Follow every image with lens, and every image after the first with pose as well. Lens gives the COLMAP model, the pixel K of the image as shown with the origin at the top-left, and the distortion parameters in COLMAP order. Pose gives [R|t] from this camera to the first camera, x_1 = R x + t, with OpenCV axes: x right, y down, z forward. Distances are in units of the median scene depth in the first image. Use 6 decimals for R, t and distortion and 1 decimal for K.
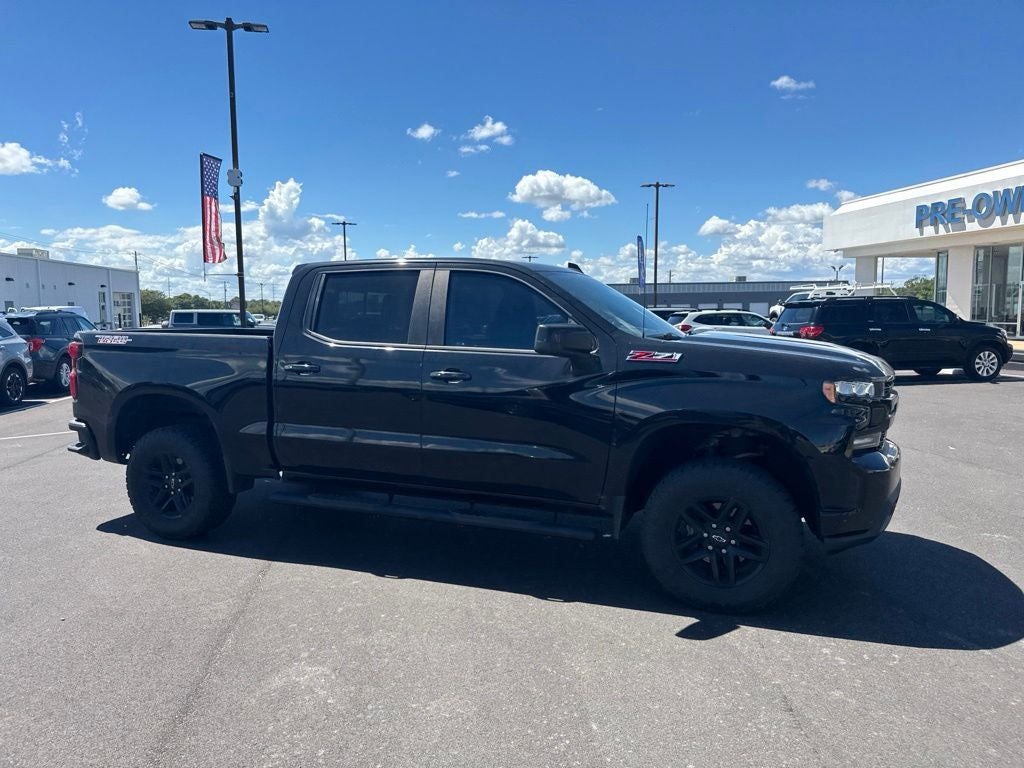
lens RADIAL K [[721.7, 0, 509.1], [0, 721.7, 385.0], [0, 0, 1]] dist [0.039026, -0.052112]
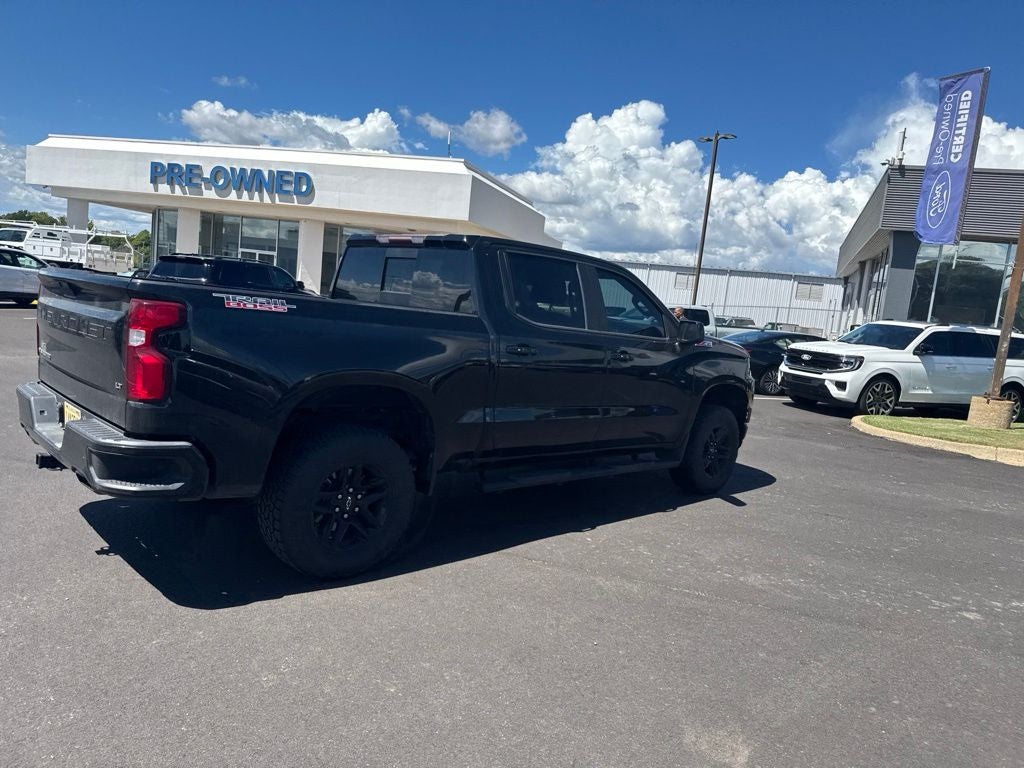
lens RADIAL K [[721.7, 0, 514.5], [0, 721.7, 389.2], [0, 0, 1]] dist [0.039026, -0.052112]
pose [[0.404306, -0.061703, 0.912540, -0.306600], [-0.012949, 0.997236, 0.073167, -0.010789], [-0.914532, -0.041398, 0.402390, 0.158346]]
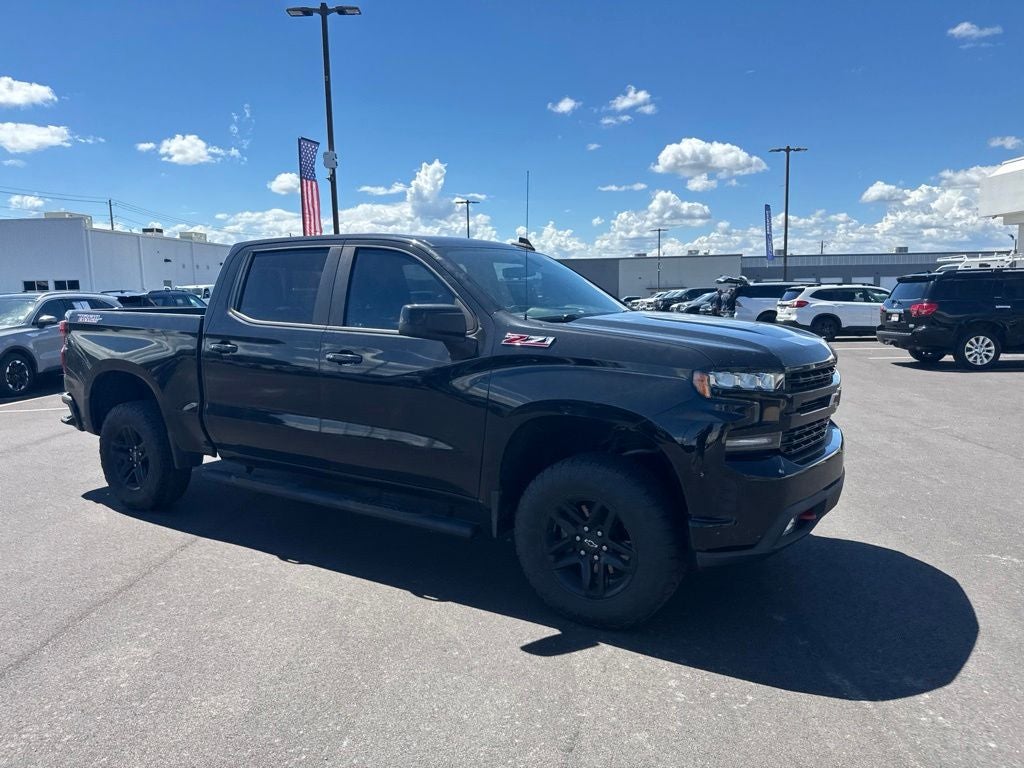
lens RADIAL K [[721.7, 0, 506.0], [0, 721.7, 385.7], [0, 0, 1]] dist [0.039026, -0.052112]
pose [[0.981322, 0.020612, -0.191267, 0.074748], [-0.014192, 0.999291, 0.034876, -0.002917], [0.191850, -0.031510, 0.980918, 0.022890]]
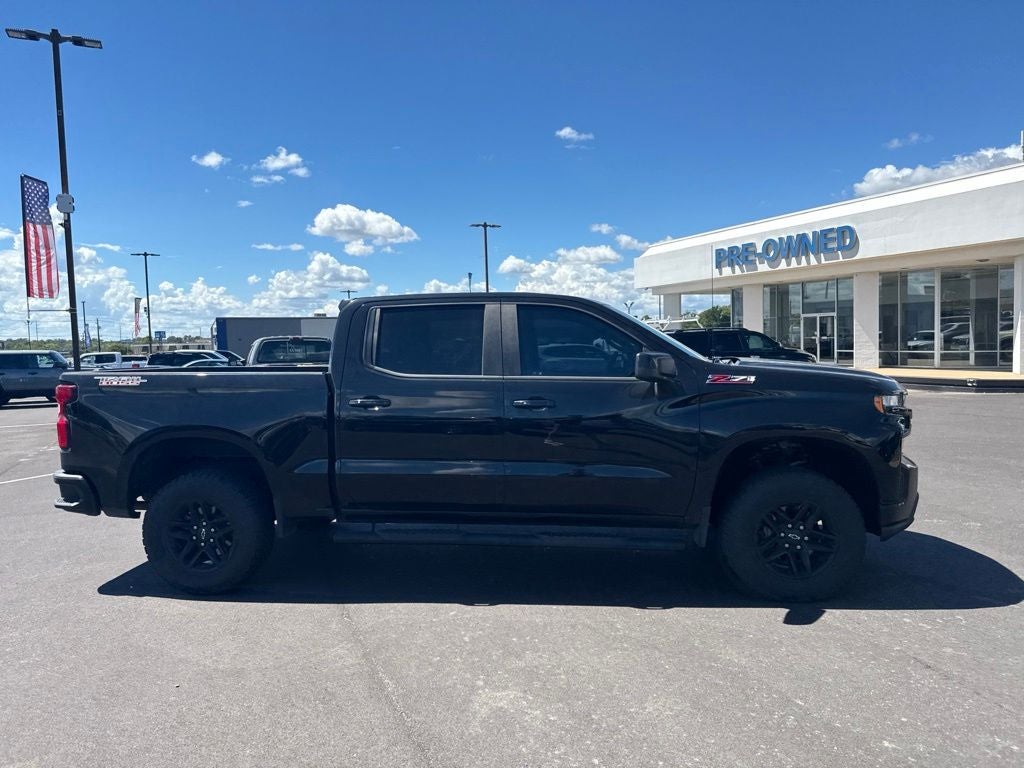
lens RADIAL K [[721.7, 0, 509.3], [0, 721.7, 390.4], [0, 0, 1]] dist [0.039026, -0.052112]
pose [[0.964351, -0.030496, 0.262862, -0.093530], [0.041146, 0.998536, -0.035107, 0.000497], [-0.261406, 0.044672, 0.964195, -0.000113]]
